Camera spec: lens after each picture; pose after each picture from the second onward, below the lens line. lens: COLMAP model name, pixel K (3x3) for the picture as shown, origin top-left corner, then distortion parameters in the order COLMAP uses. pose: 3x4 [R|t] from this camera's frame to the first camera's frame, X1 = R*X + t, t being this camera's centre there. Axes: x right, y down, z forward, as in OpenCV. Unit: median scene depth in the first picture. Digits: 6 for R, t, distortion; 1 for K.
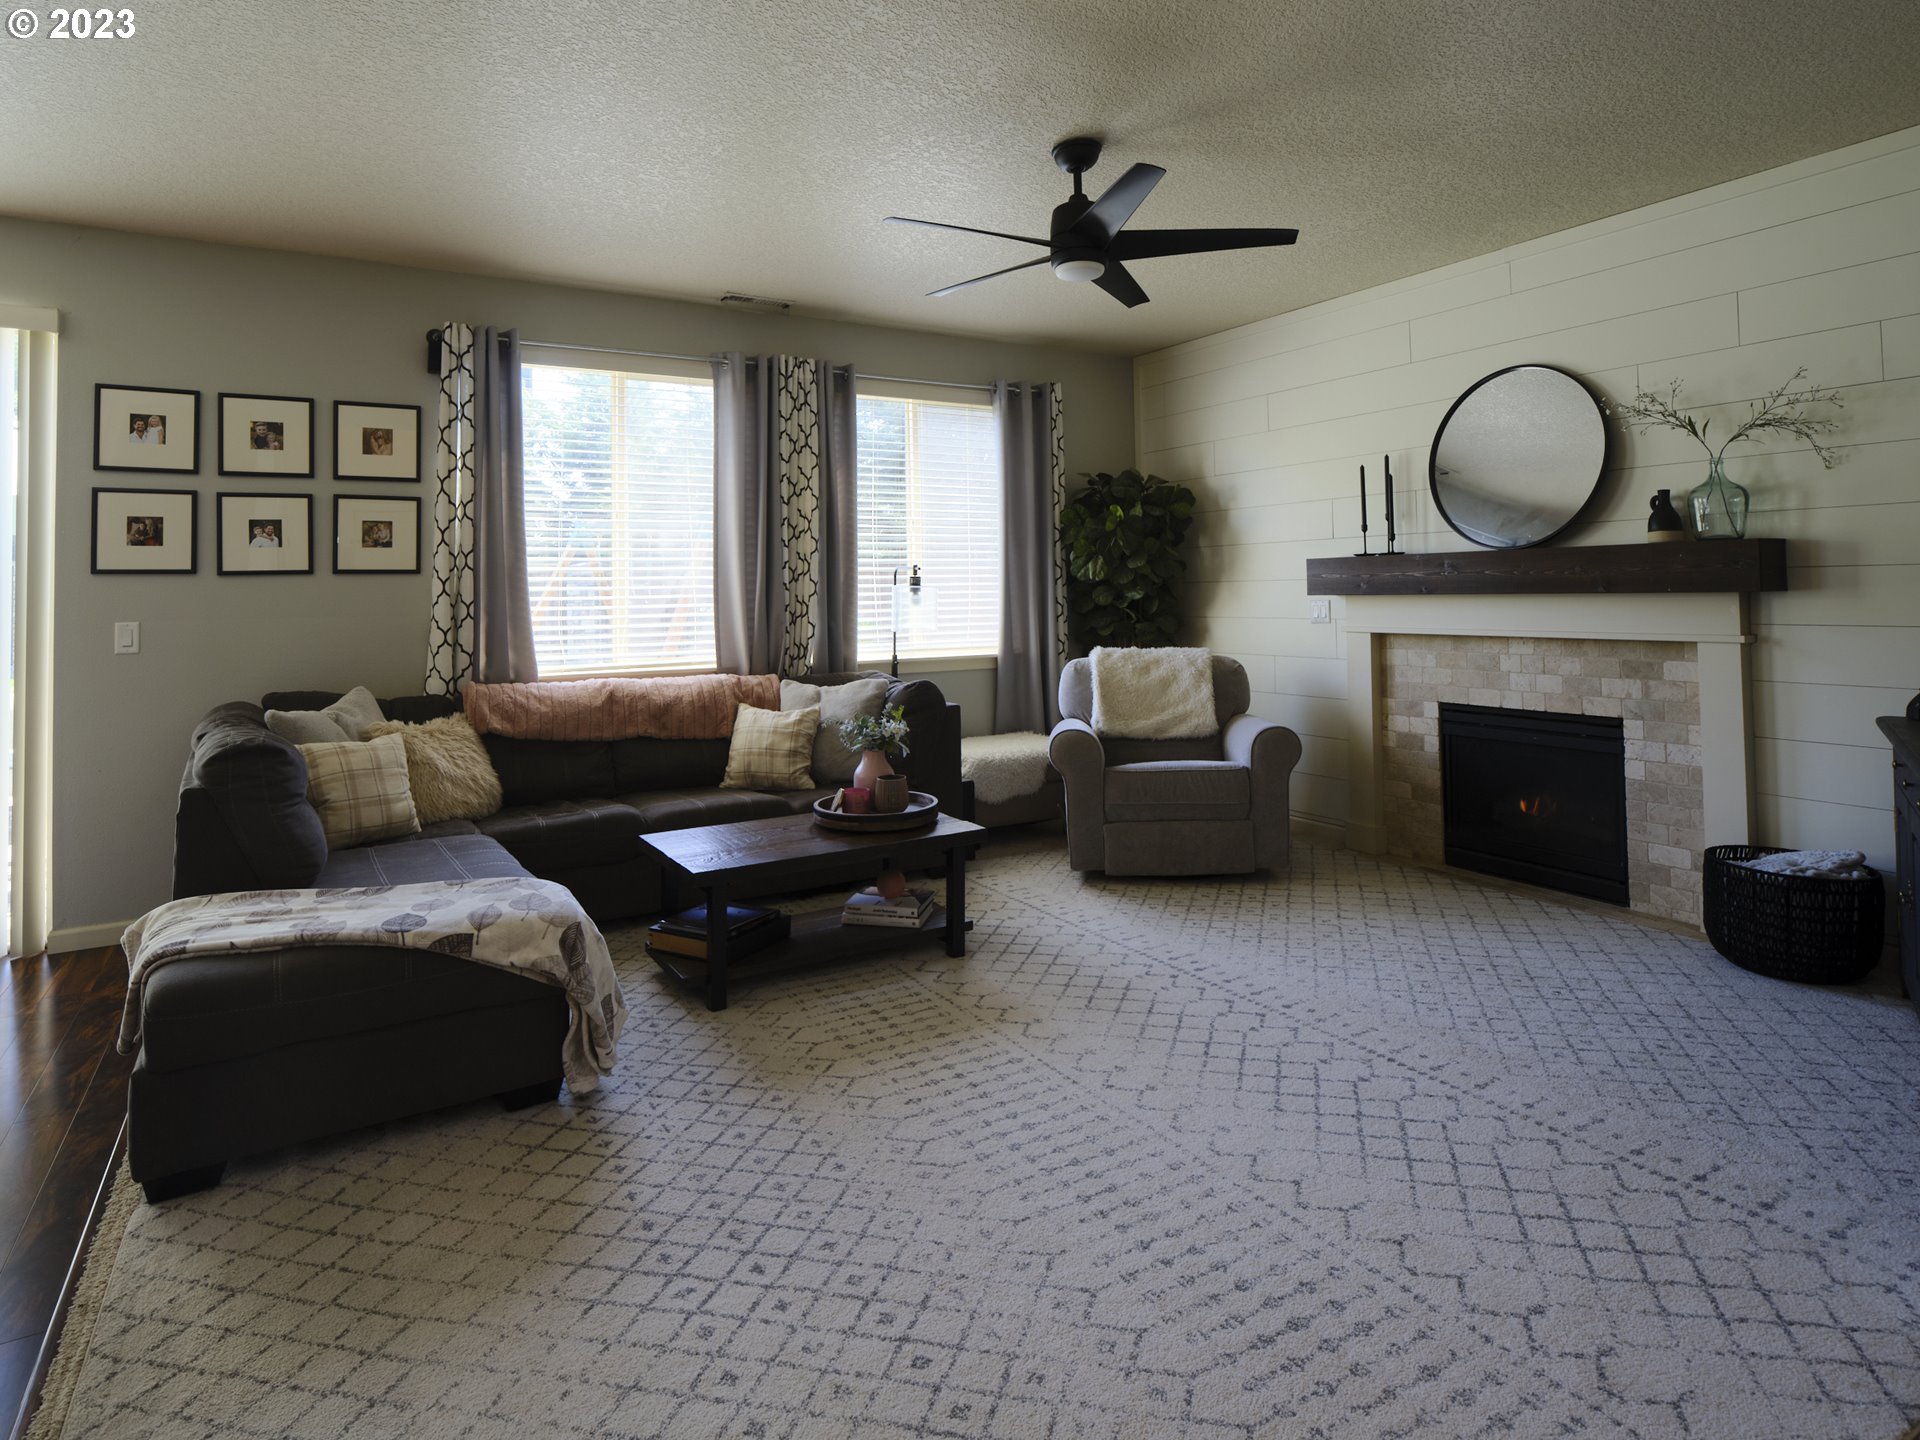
lens RADIAL K [[1063.6, 0, 952.8], [0, 1063.6, 563.7], [0, 0, 1]] dist [-0.014802, 0.000967]
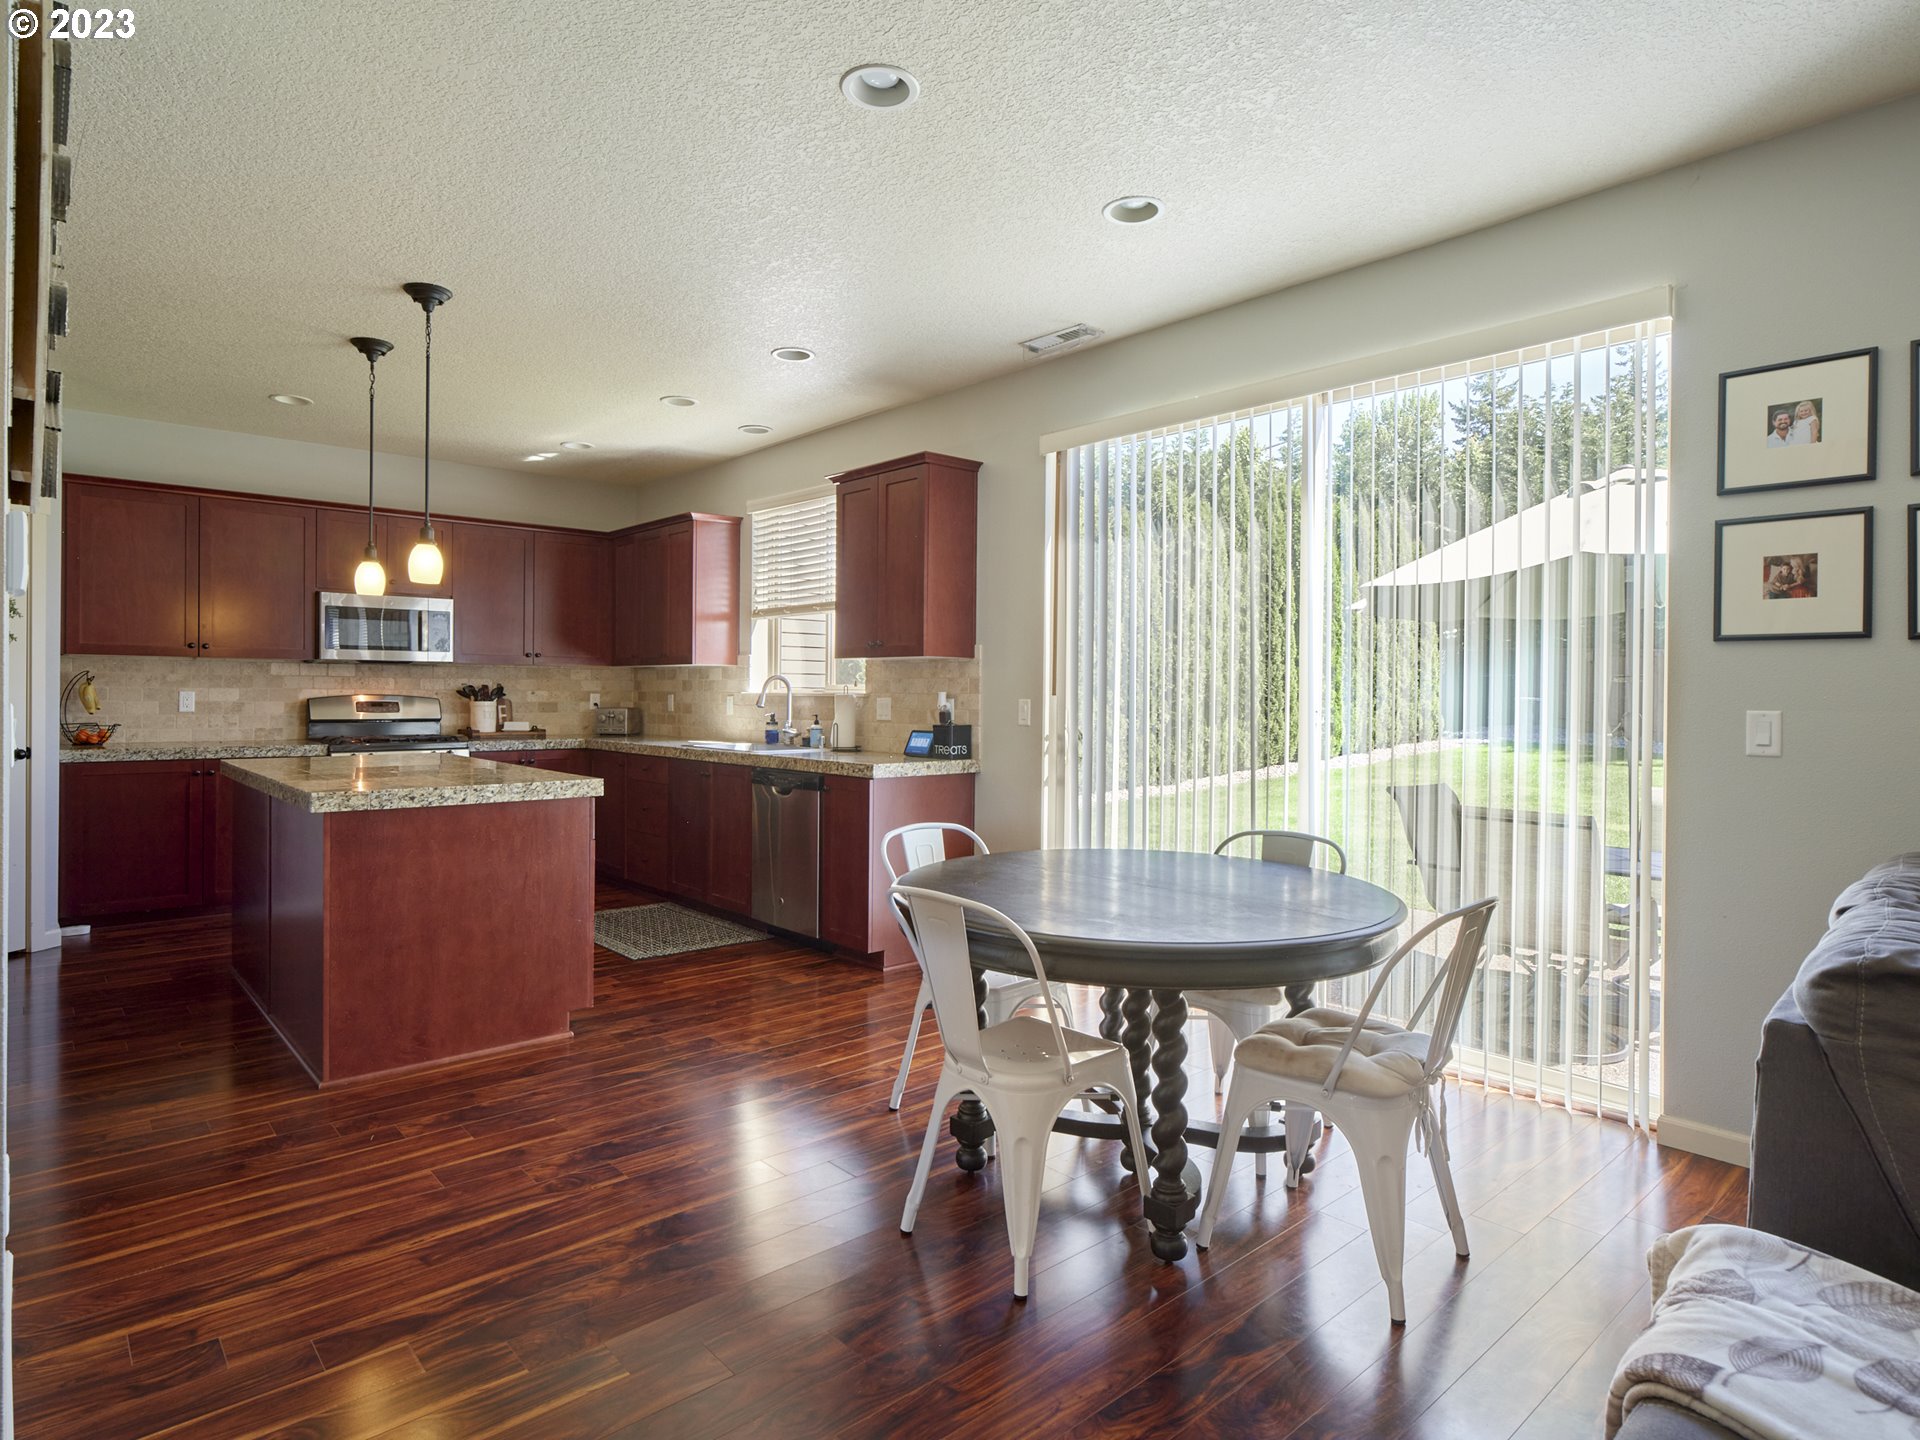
lens RADIAL K [[1072.9, 0, 947.2], [0, 1072.9, 695.3], [0, 0, 1]] dist [-0.001911, 0.000302]
pose [[0.185225, 0.020161, -0.982489, -0.174236], [0.016036, 0.999594, 0.023535, 0.018640], [0.982565, -0.020115, 0.184827, 0.313142]]
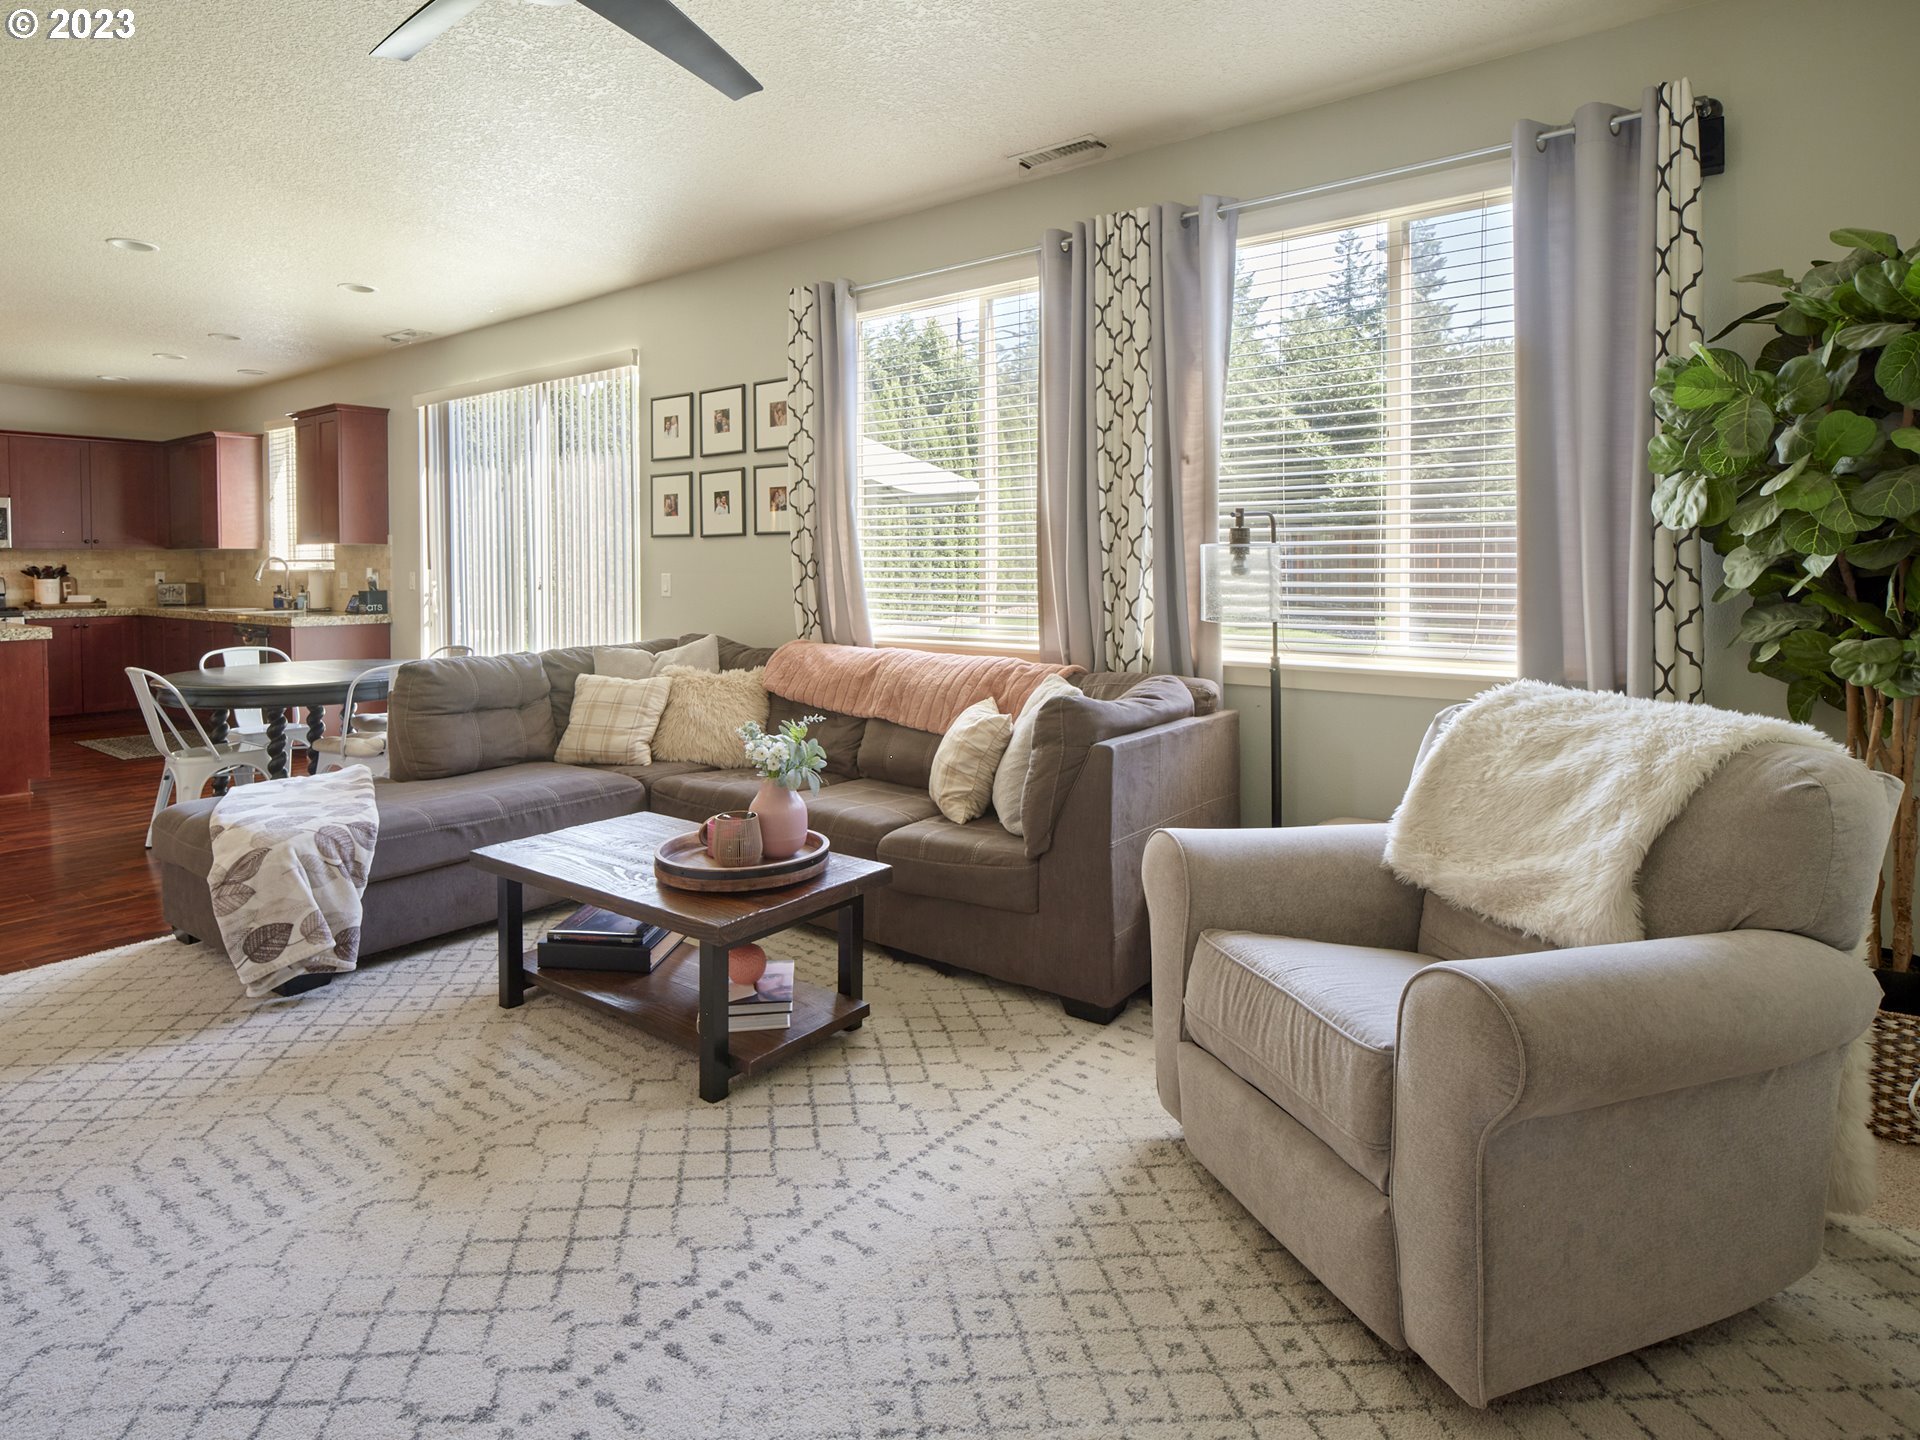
lens RADIAL K [[1074.8, 0, 952.0], [0, 1074.8, 597.1], [0, 0, 1]] dist [-0.005149, -0.000016]
pose [[0.360882, 0.043187, -0.931611, 0.571917], [0.023526, 0.998188, 0.055386, 0.016662], [0.932315, -0.041905, 0.359212, 0.768734]]
